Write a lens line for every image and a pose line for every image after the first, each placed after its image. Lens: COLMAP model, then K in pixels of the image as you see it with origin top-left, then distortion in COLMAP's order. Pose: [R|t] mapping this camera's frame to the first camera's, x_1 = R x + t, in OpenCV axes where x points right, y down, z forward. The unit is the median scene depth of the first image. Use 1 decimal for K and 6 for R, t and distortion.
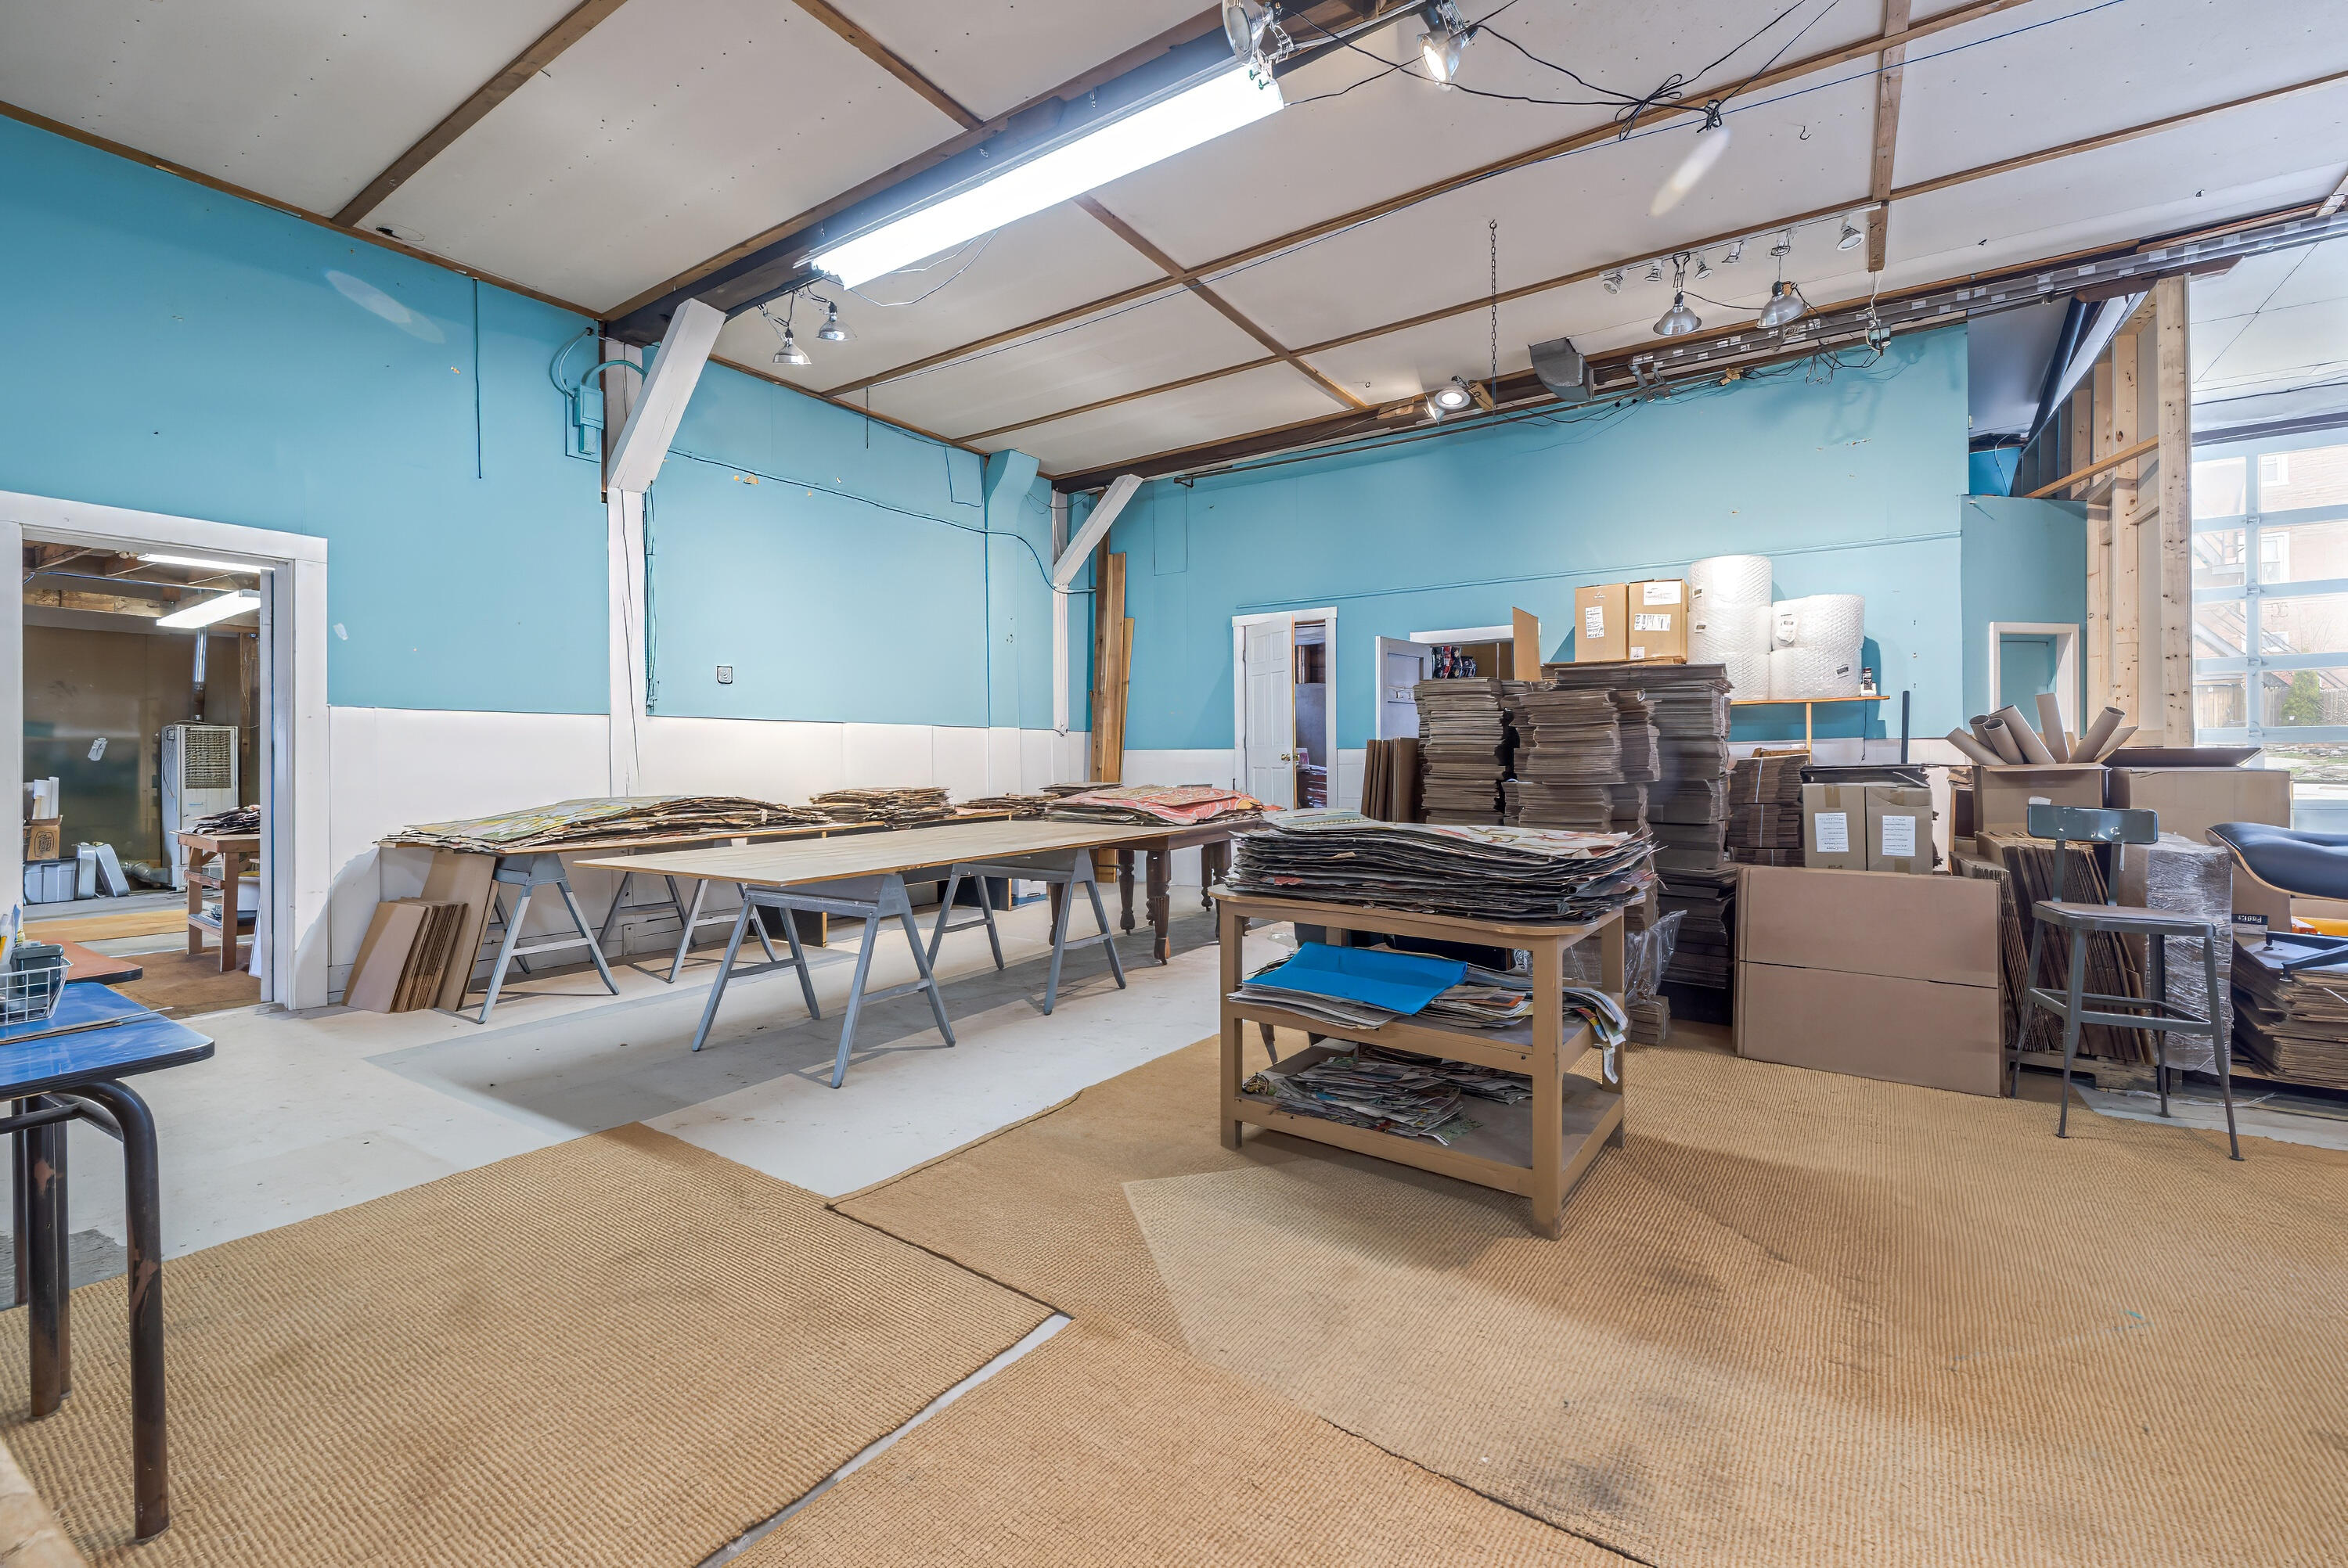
lens RADIAL K [[992.1, 0, 1168.3], [0, 992.1, 770.1], [0, 0, 1]] dist [0.001540, 0.000108]
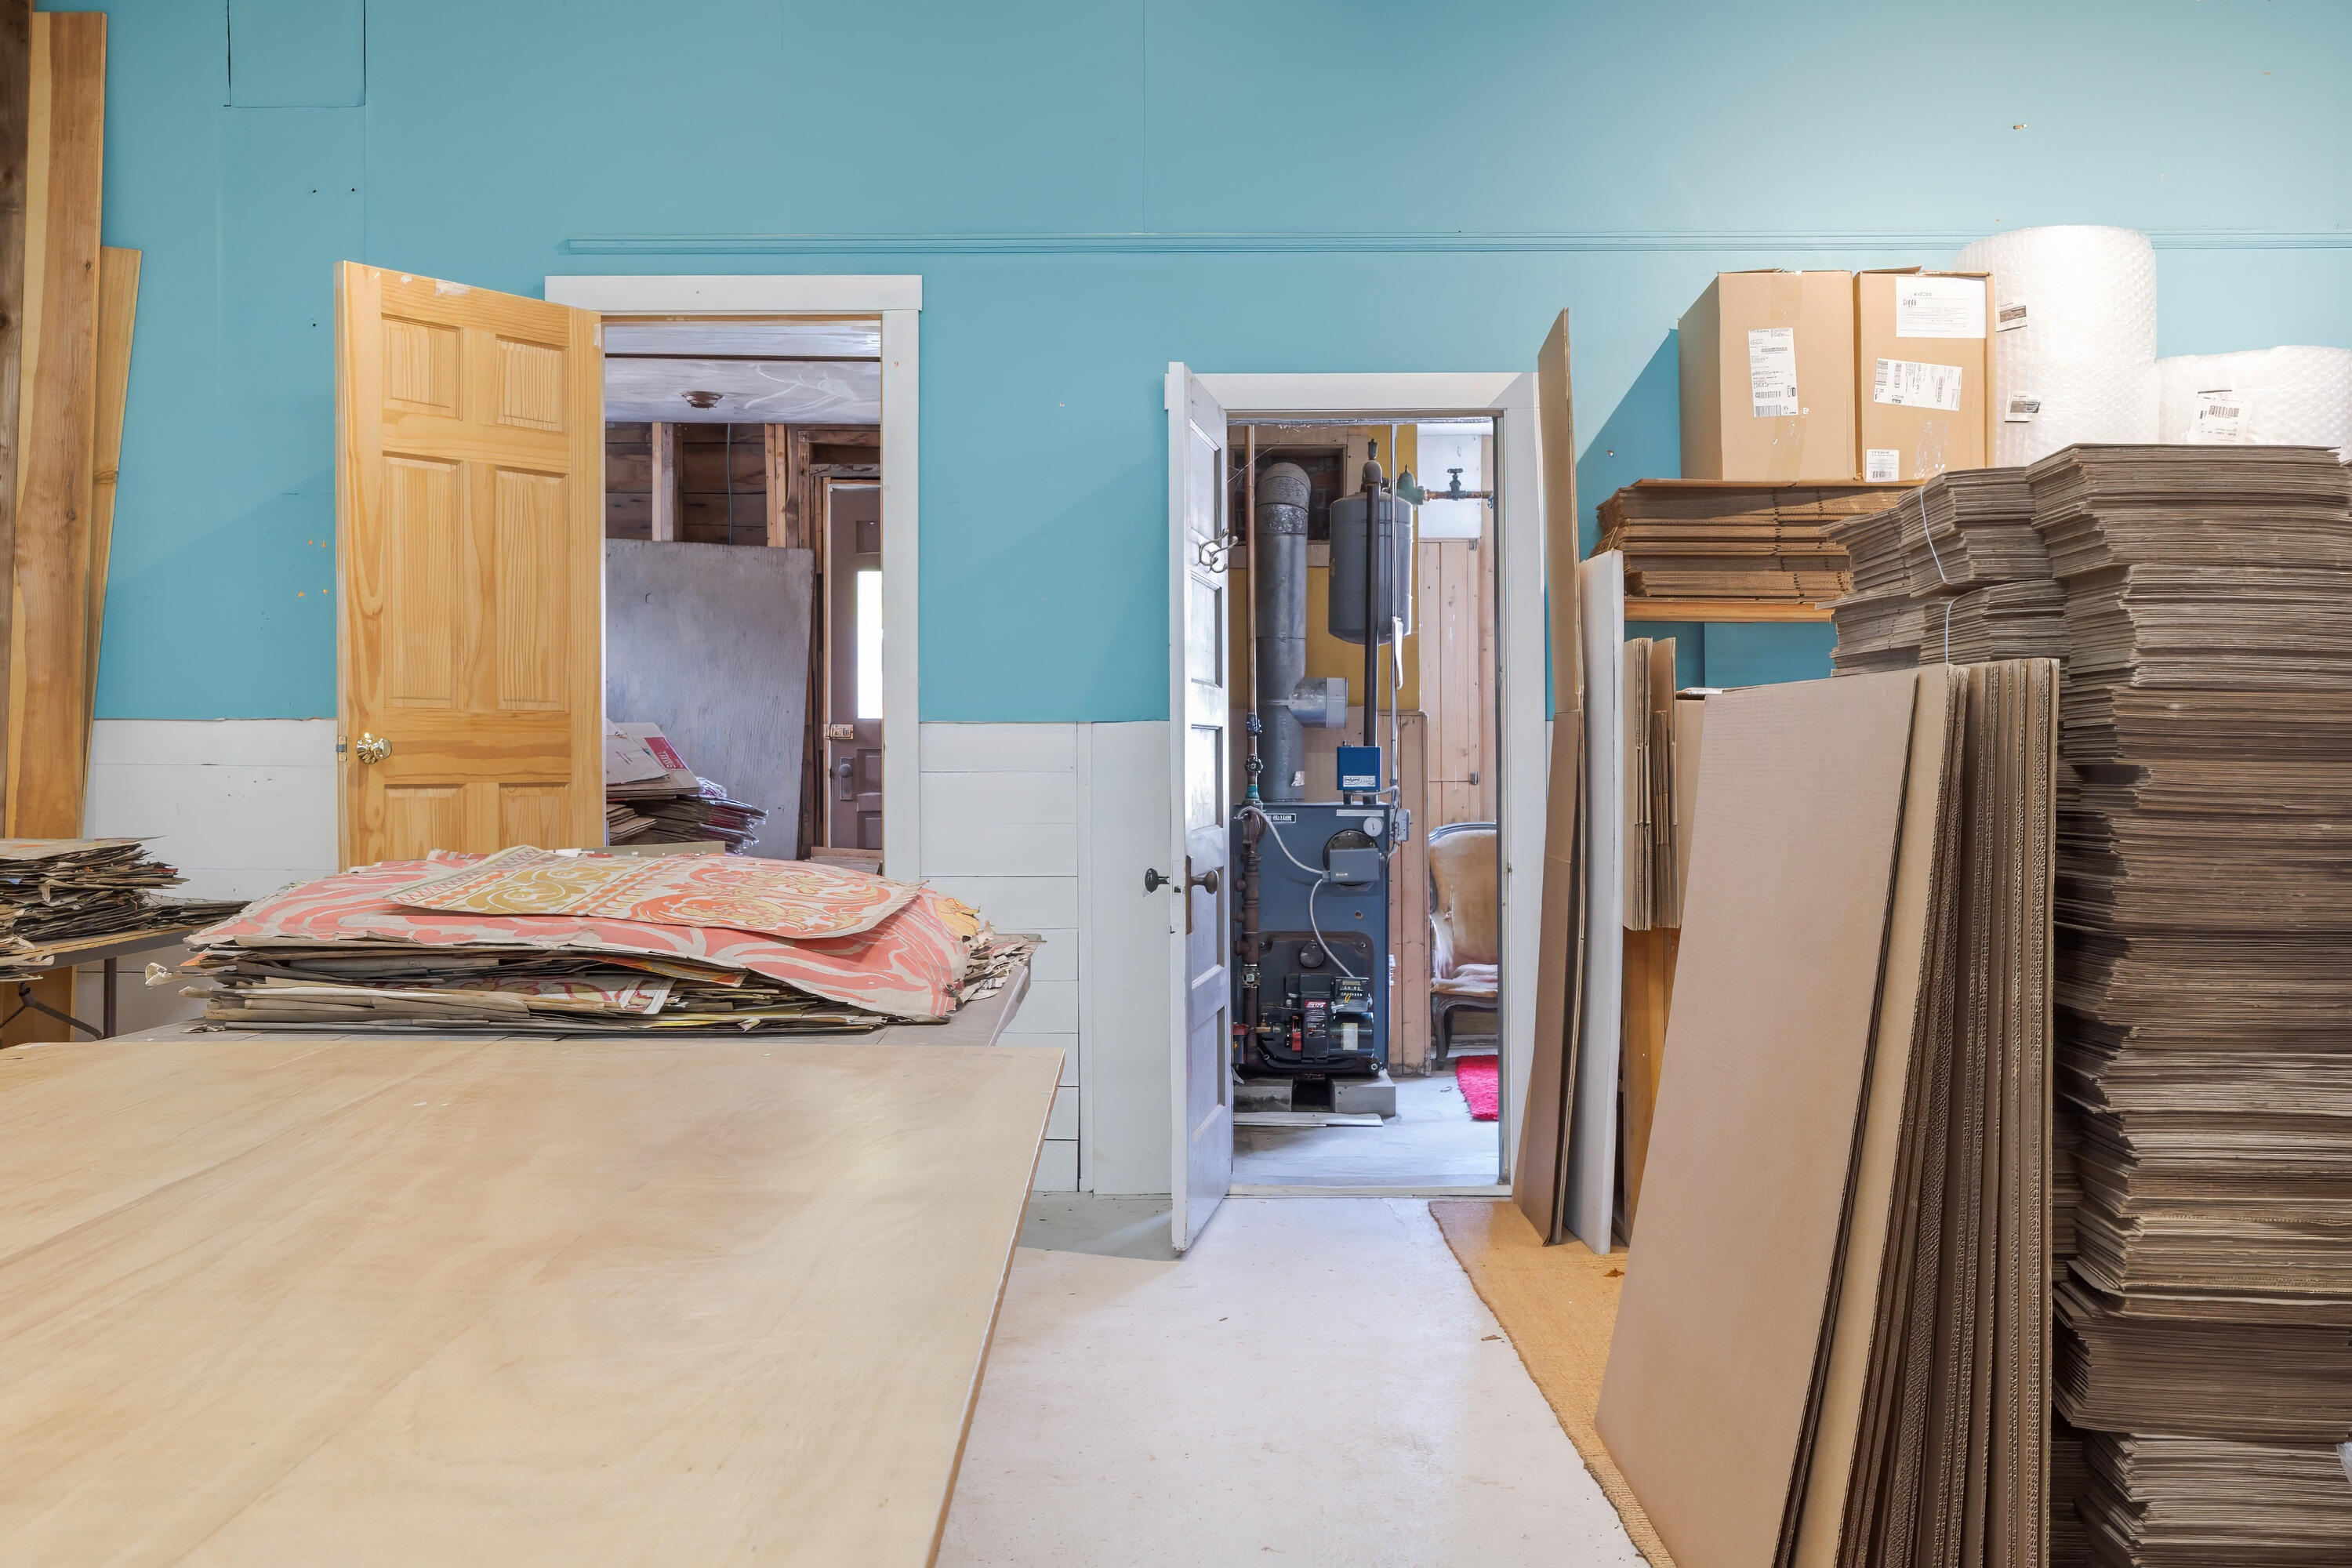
lens RADIAL K [[2237.1, 0, 1176.8], [0, 2237.1, 781.1], [0, 0, 1]] dist [0.004527, 0.000000]
pose [[0.837236, -0.002963, 0.546833, -0.199923], [0.004717, 0.999987, -0.001803, -0.000737], [-0.546821, 0.004089, 0.837240, 0.453291]]
